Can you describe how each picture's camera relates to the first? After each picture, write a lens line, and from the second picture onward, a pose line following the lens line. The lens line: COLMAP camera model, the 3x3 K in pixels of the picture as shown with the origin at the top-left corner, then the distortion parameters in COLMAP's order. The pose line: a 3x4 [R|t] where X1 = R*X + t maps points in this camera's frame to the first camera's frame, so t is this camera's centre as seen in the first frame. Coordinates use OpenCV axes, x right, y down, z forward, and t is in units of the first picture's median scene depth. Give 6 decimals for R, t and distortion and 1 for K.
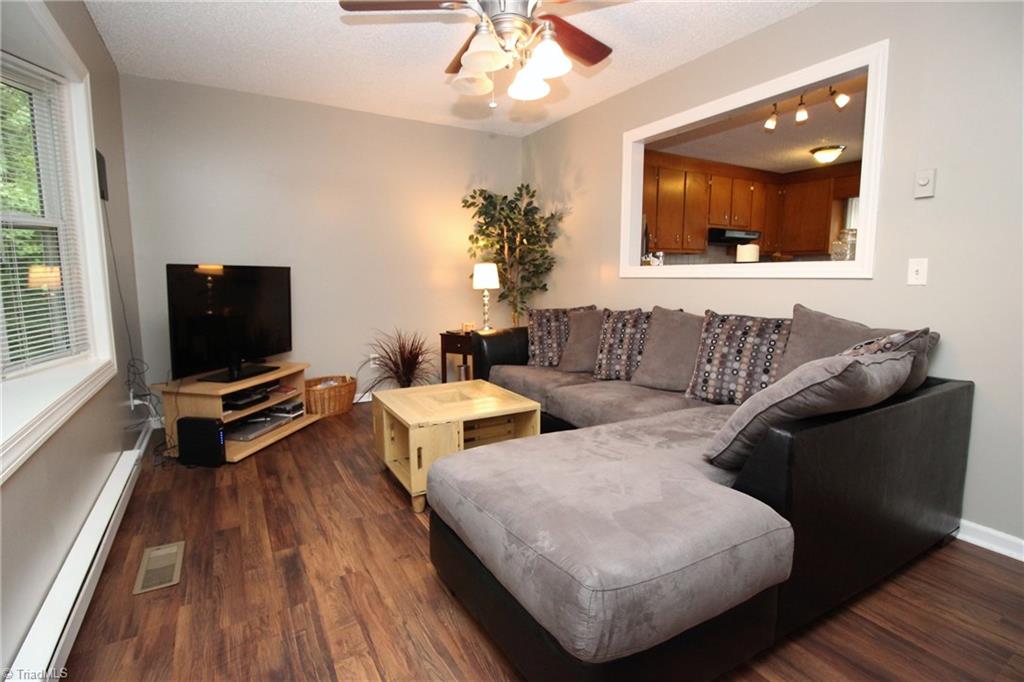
lens RADIAL K [[491.8, 0, 504.6], [0, 491.8, 336.5], [0, 0, 1]] dist [0.002423, -0.013655]
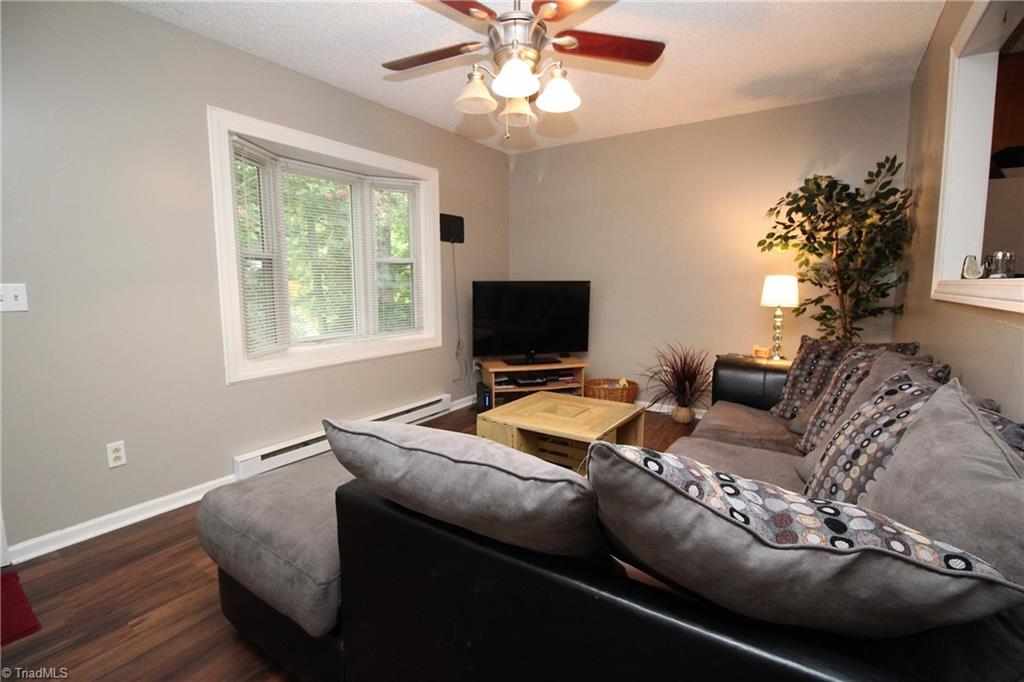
lens RADIAL K [[476.9, 0, 506.0], [0, 476.9, 335.8], [0, 0, 1]] dist [0.001361, -0.014126]
pose [[0.441898, 0.099366, -0.891545, 0.785676], [-0.114812, 0.991938, 0.053648, -0.074455], [0.889688, 0.078653, 0.449744, 0.486338]]
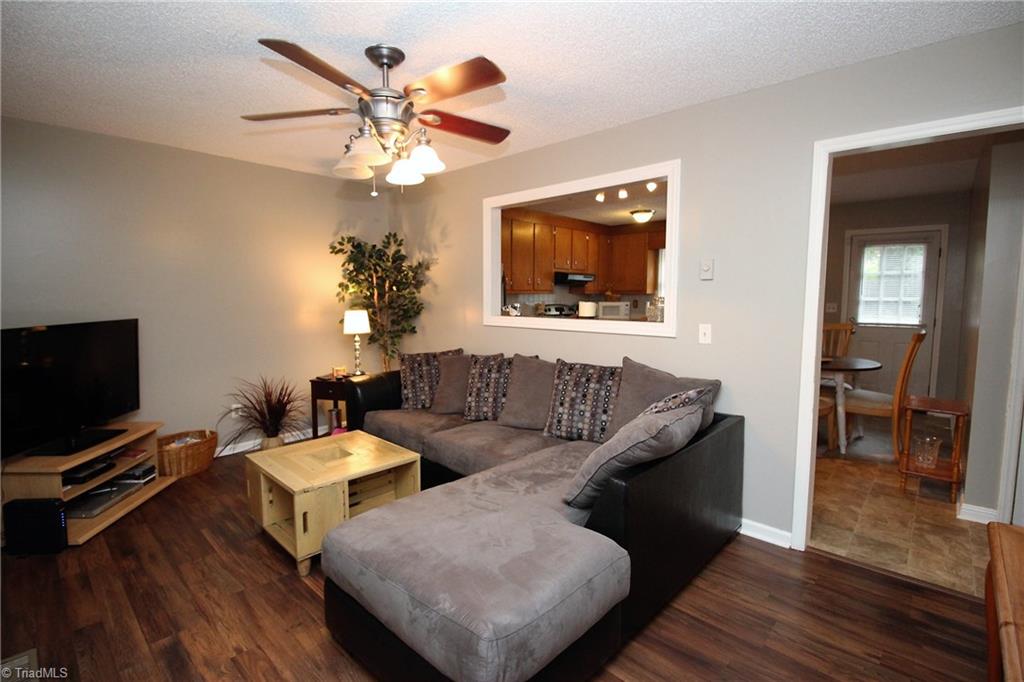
lens RADIAL K [[476.9, 0, 506.0], [0, 476.9, 335.8], [0, 0, 1]] dist [0.001361, -0.014126]
pose [[0.957978, -0.019862, 0.286154, -0.043065], [0.031548, 0.998843, -0.036287, -0.083248], [-0.285102, 0.043790, 0.957496, -0.080259]]
